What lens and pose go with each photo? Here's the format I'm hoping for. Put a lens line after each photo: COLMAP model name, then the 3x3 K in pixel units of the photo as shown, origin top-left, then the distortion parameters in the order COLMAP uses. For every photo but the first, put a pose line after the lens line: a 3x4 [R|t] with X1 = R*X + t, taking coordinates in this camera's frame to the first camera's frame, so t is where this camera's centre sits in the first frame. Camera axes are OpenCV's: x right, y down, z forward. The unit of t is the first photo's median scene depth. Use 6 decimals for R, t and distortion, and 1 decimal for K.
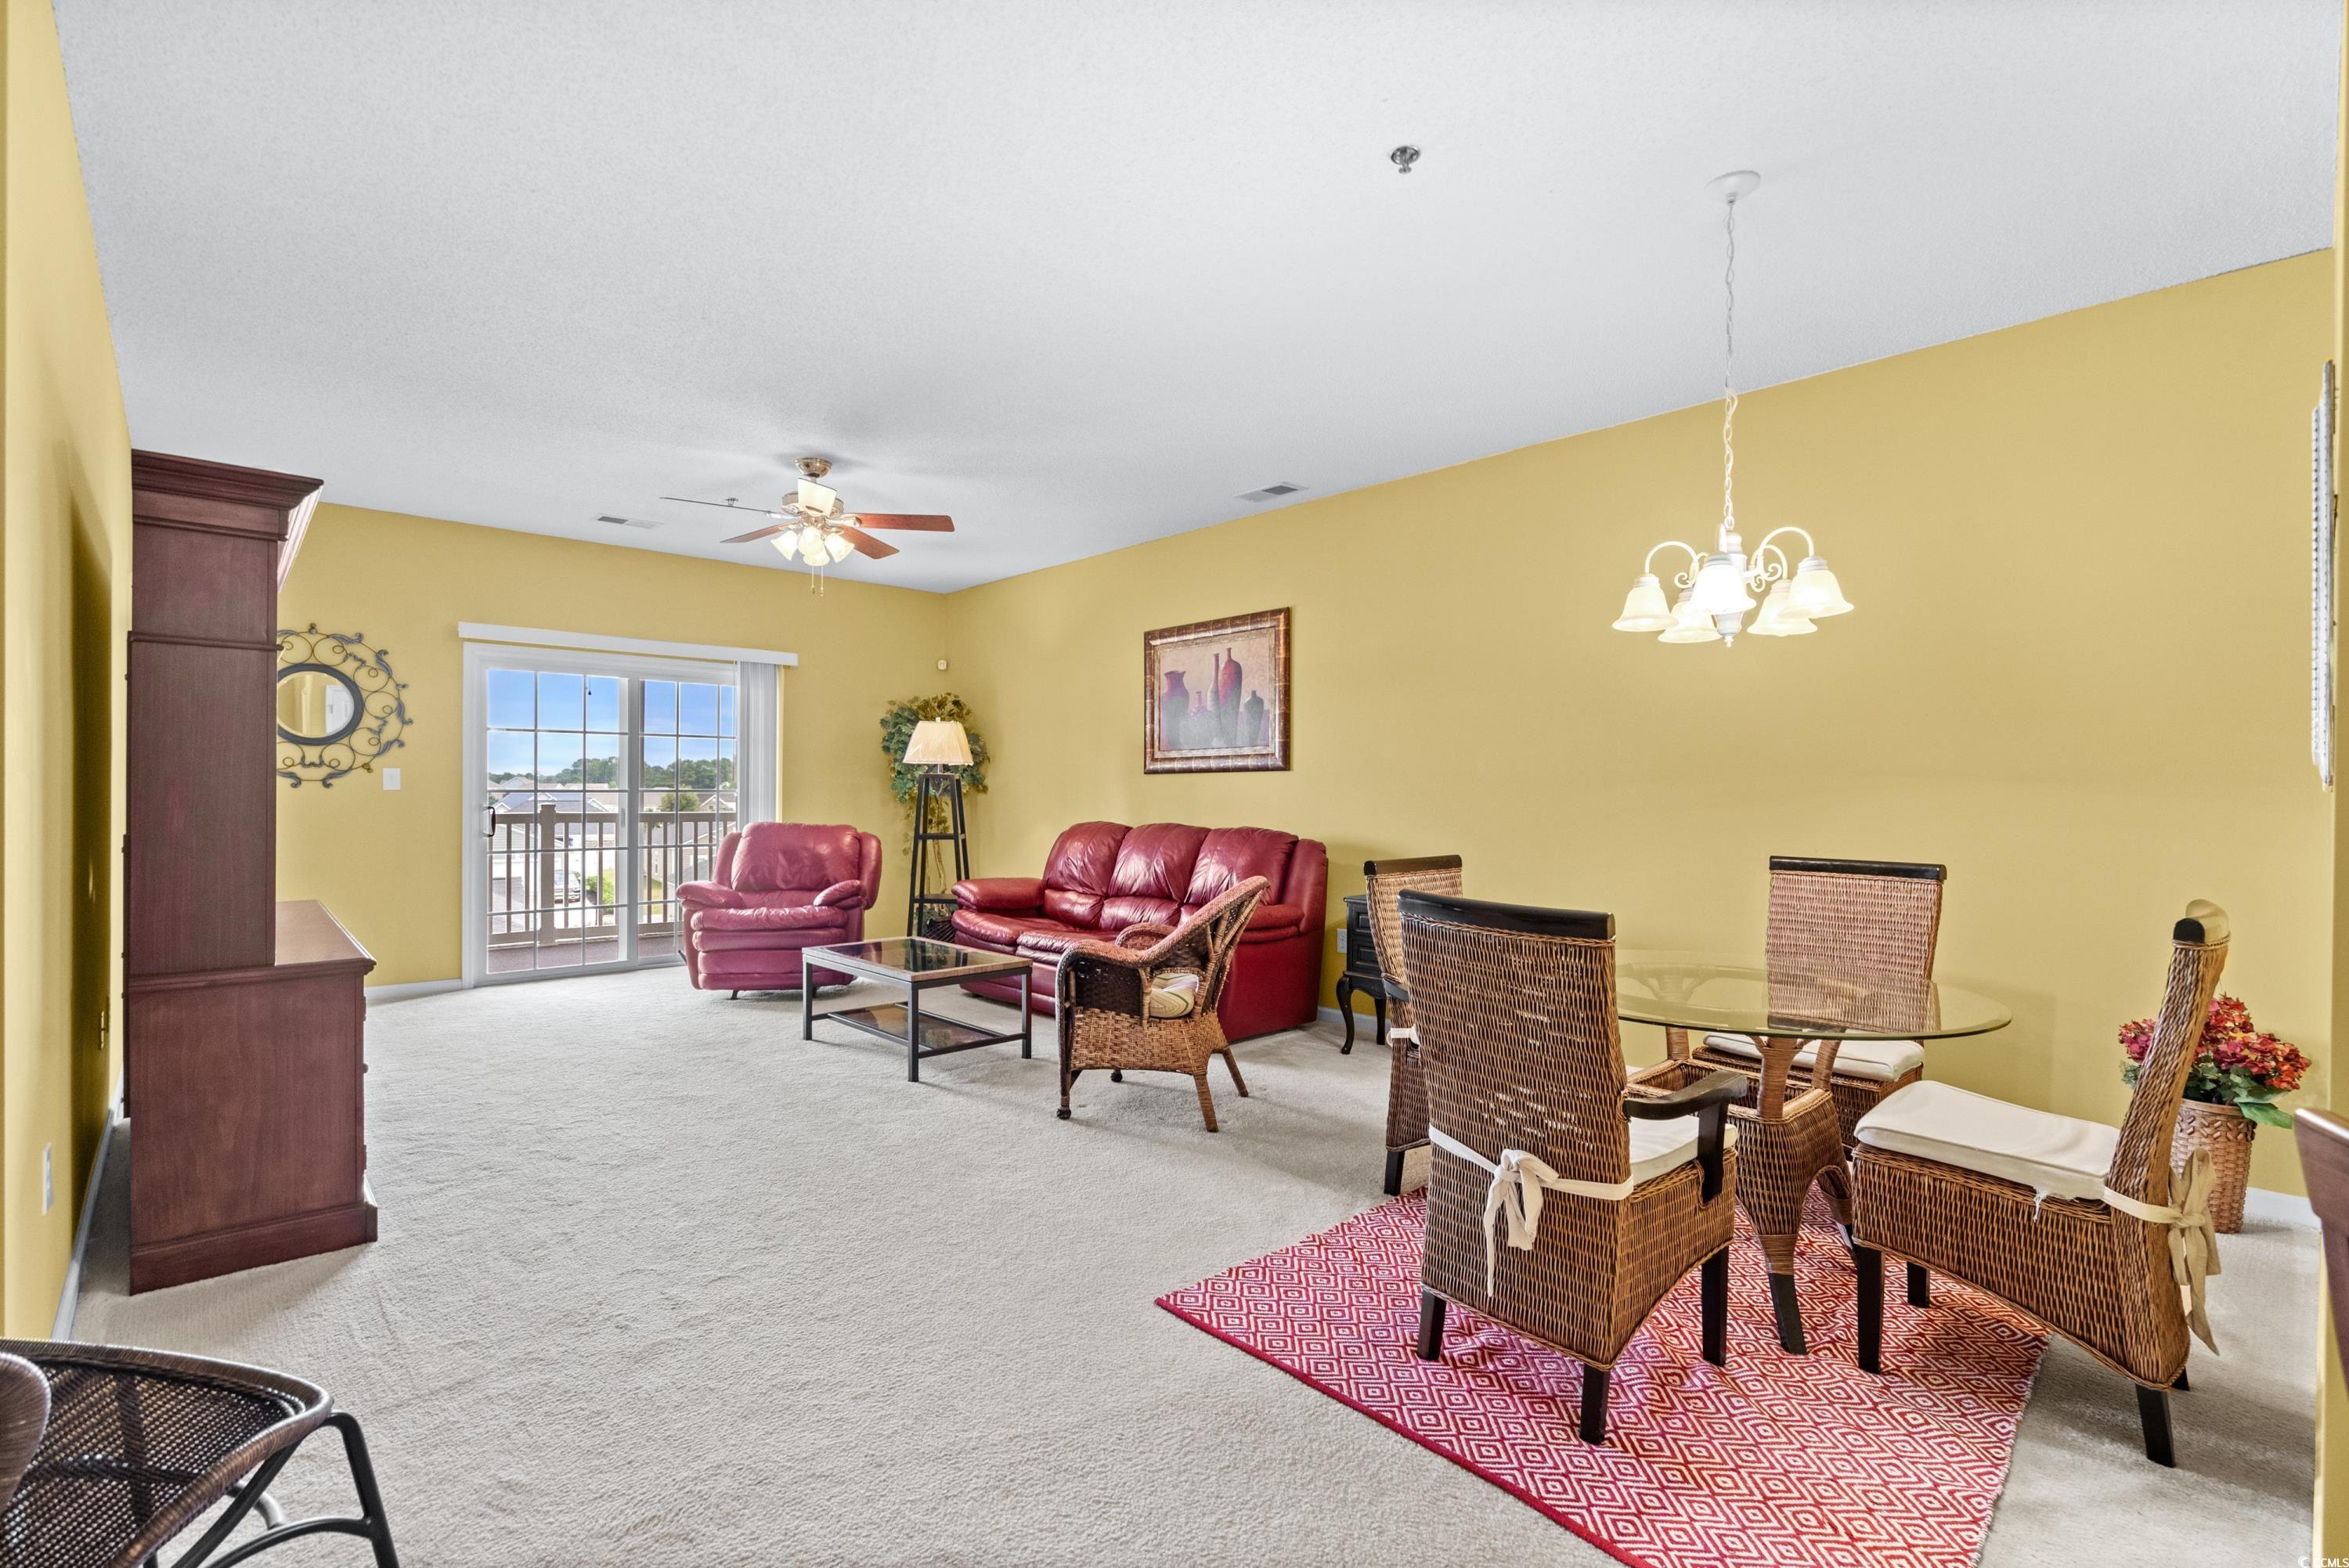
lens RADIAL K [[1076.1, 0, 1177.0], [0, 1076.1, 797.3], [0, 0, 1]] dist [-0.005133, 0.003153]
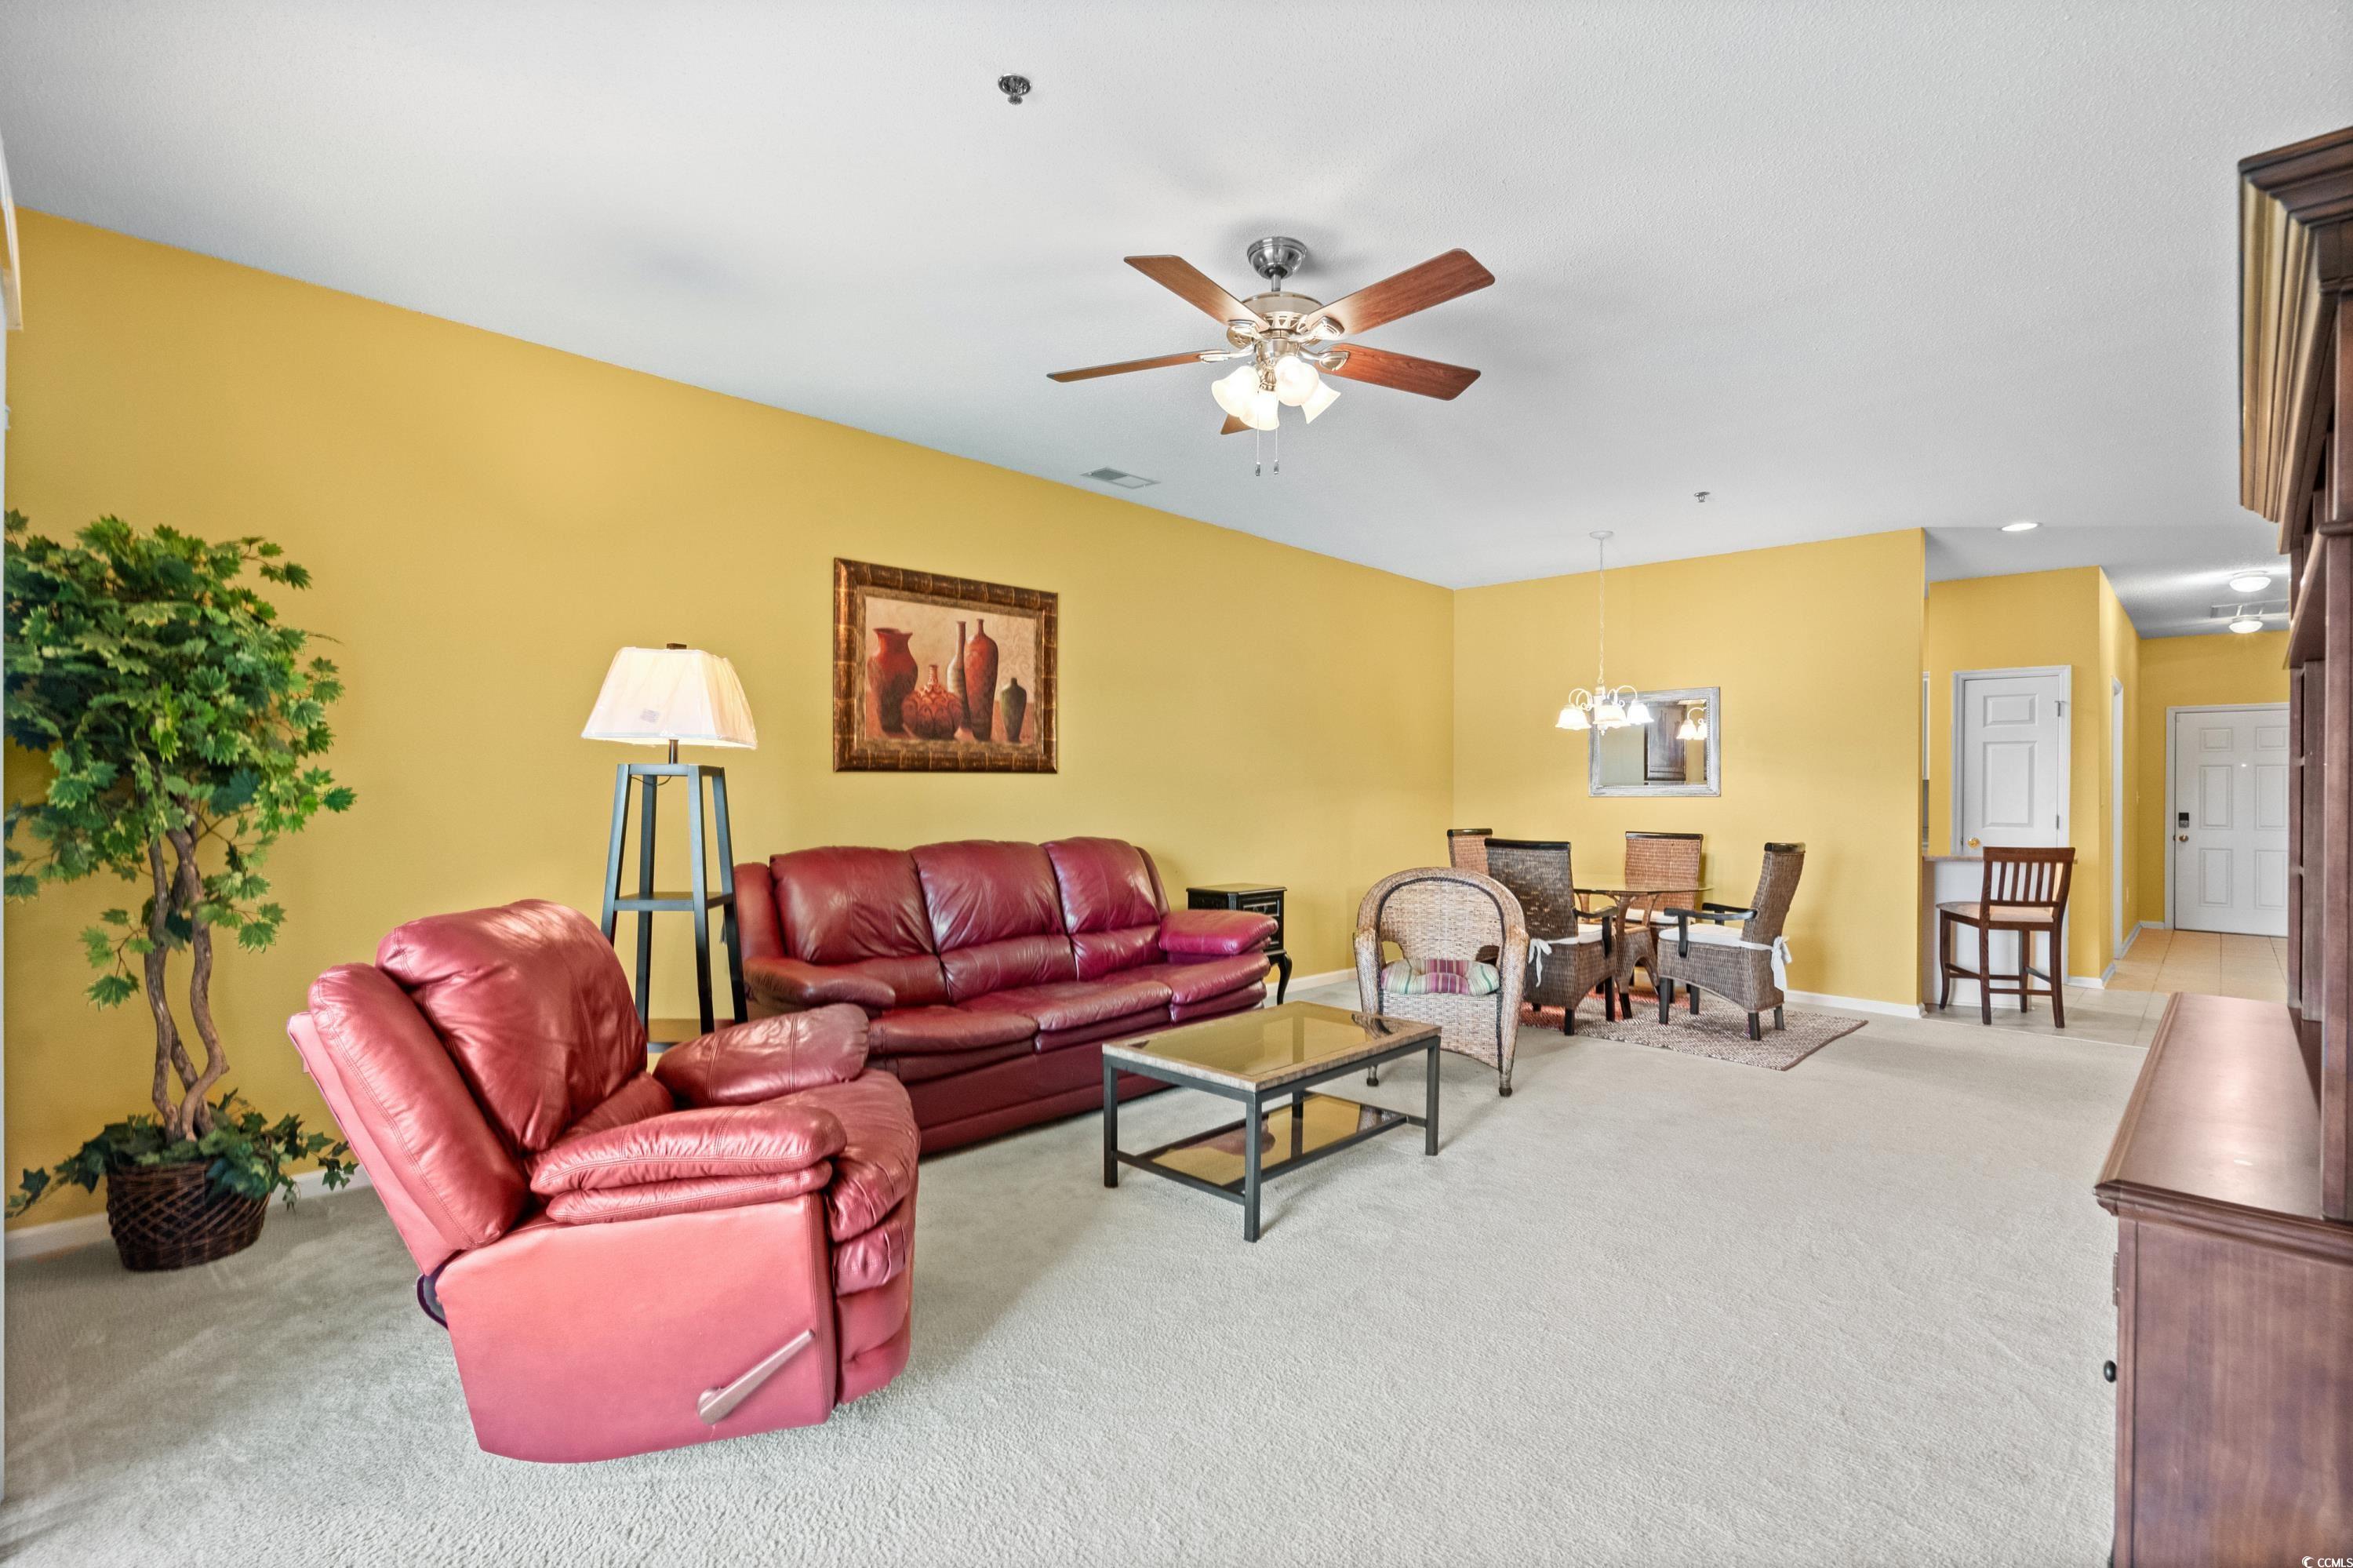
lens RADIAL K [[1078.1, 0, 1176.3], [0, 1078.1, 775.7], [0, 0, 1]] dist [-0.005133, 0.003153]
pose [[-0.039949, 0.007600, 0.999173, -0.876506], [-0.000047, 0.999971, -0.007608, -0.017874], [-0.999202, -0.000351, -0.039947, 1.016670]]
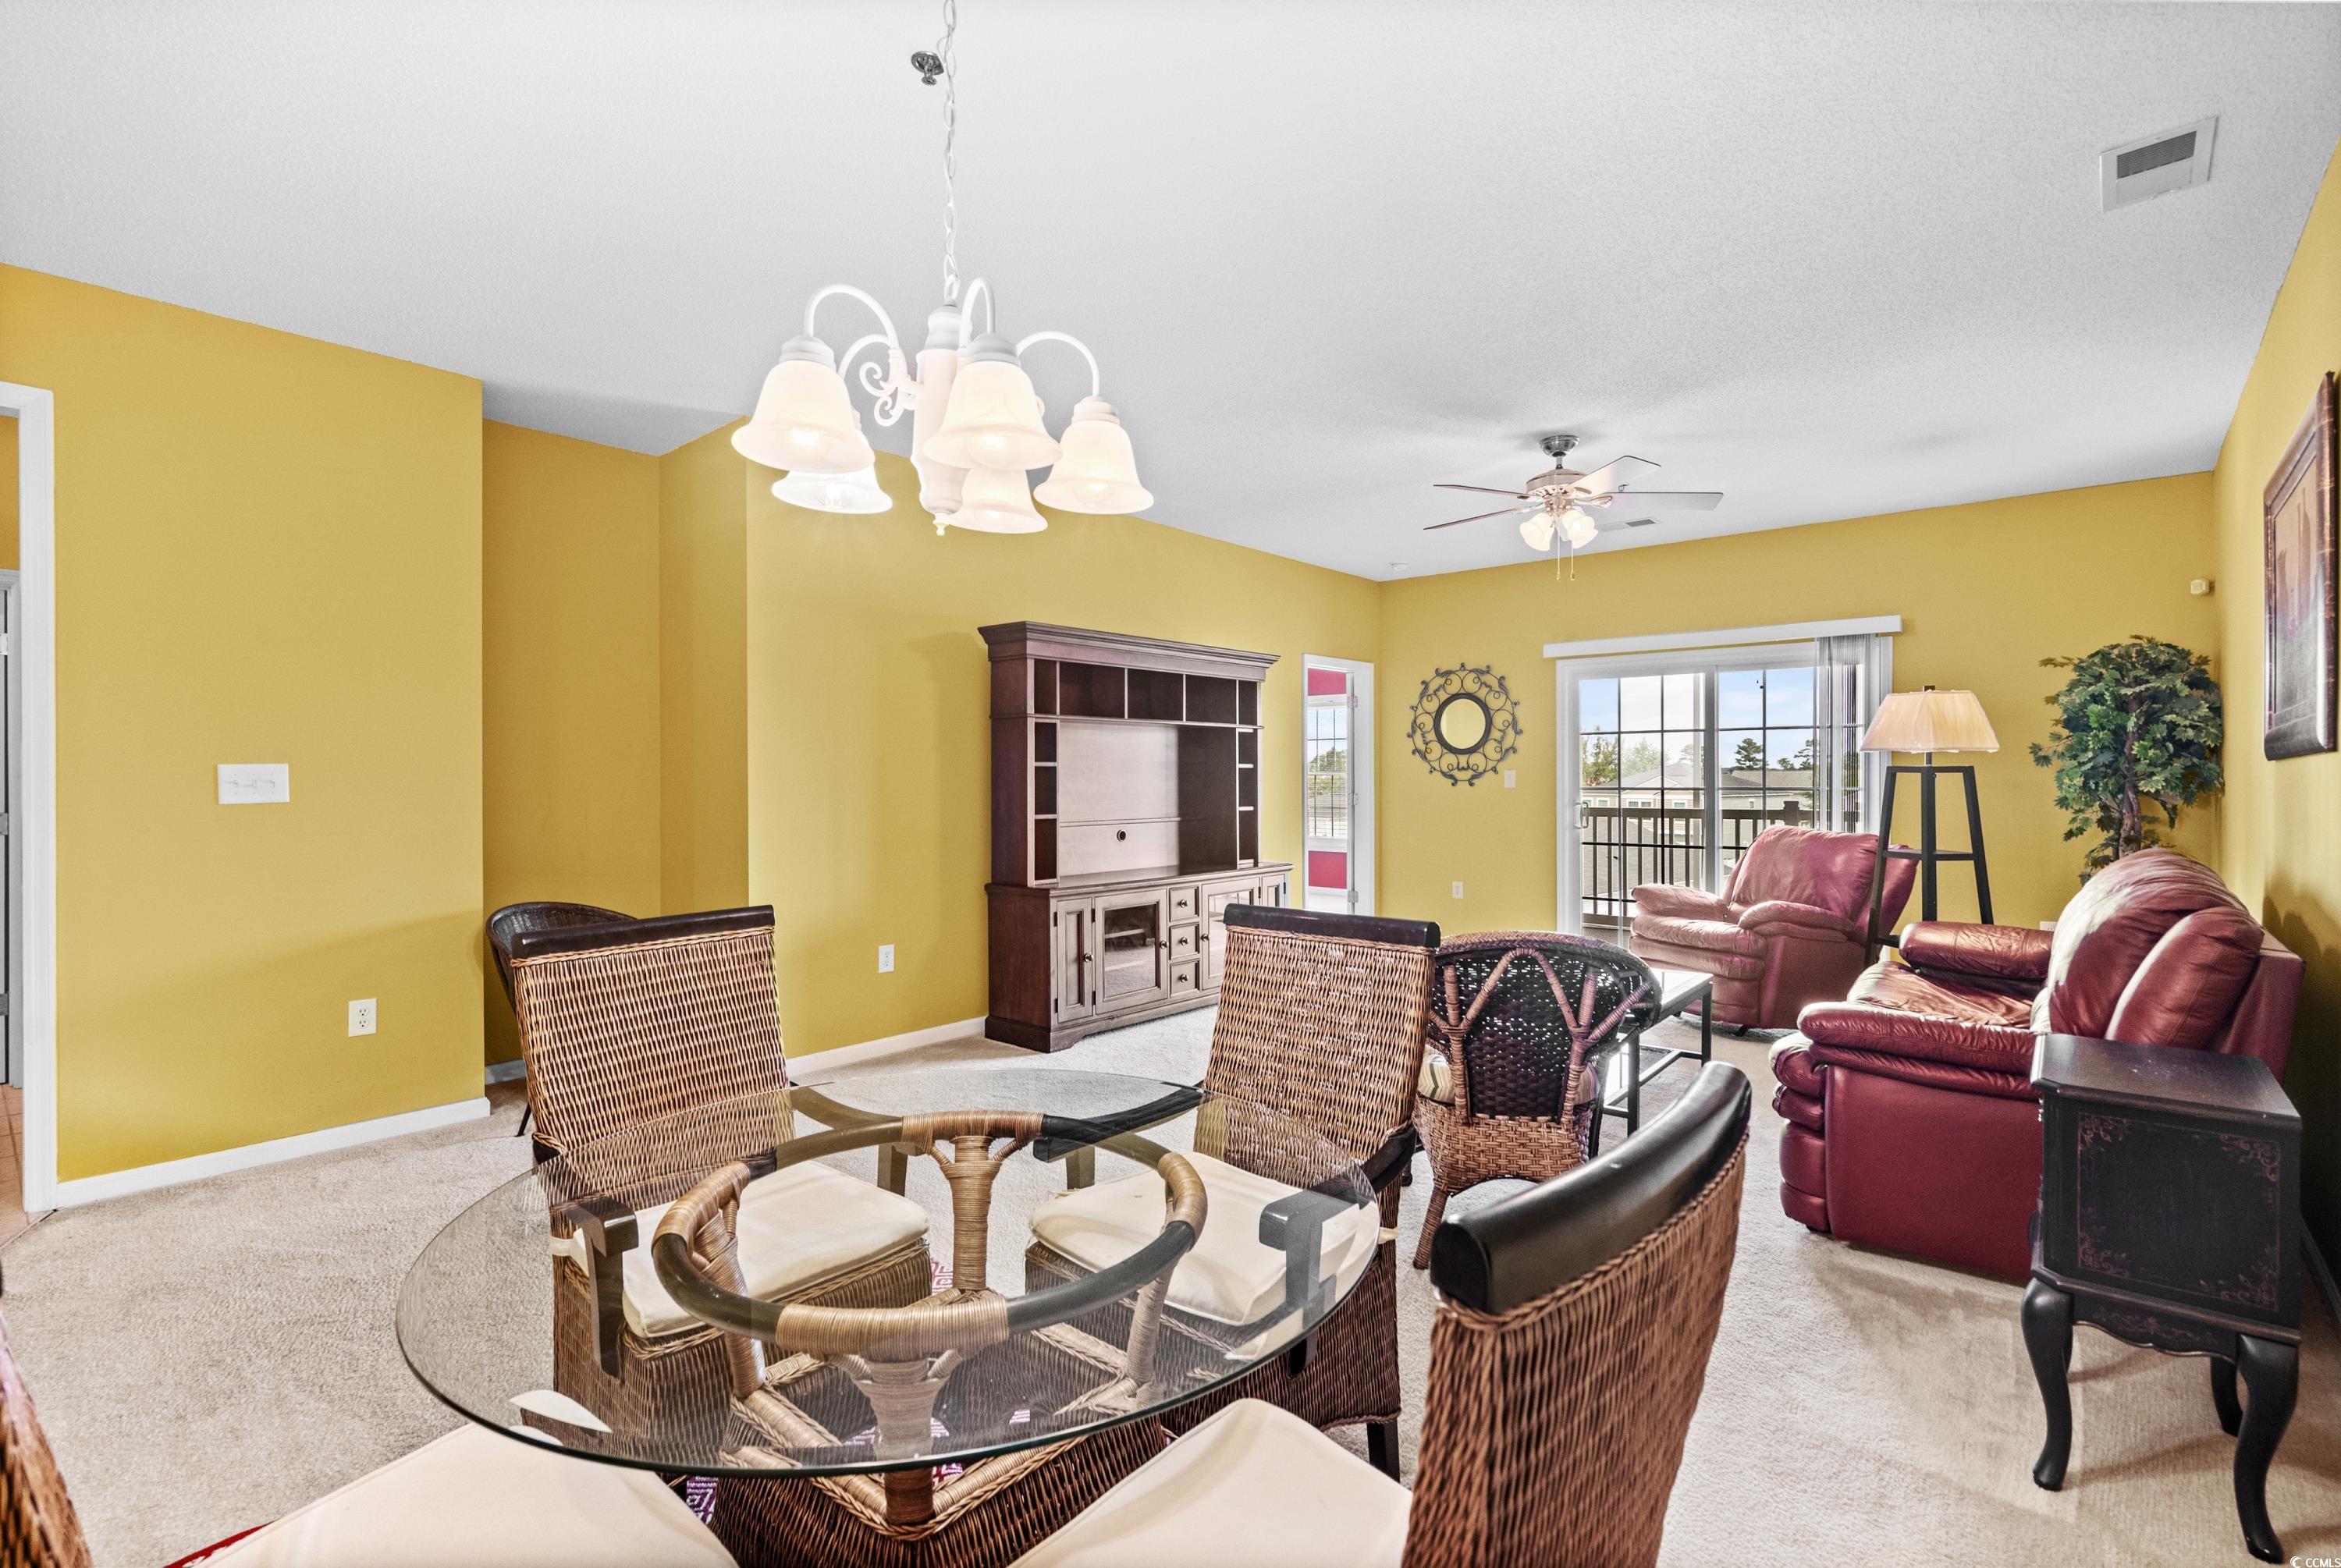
lens RADIAL K [[1072.4, 0, 1160.3], [0, 1072.4, 777.5], [0, 0, 1]] dist [-0.005133, 0.003153]
pose [[0.103840, -0.005577, -0.994578, 0.522643], [-0.003771, 0.999975, -0.006001, -0.011112], [0.994587, 0.004373, 0.103817, 0.532037]]
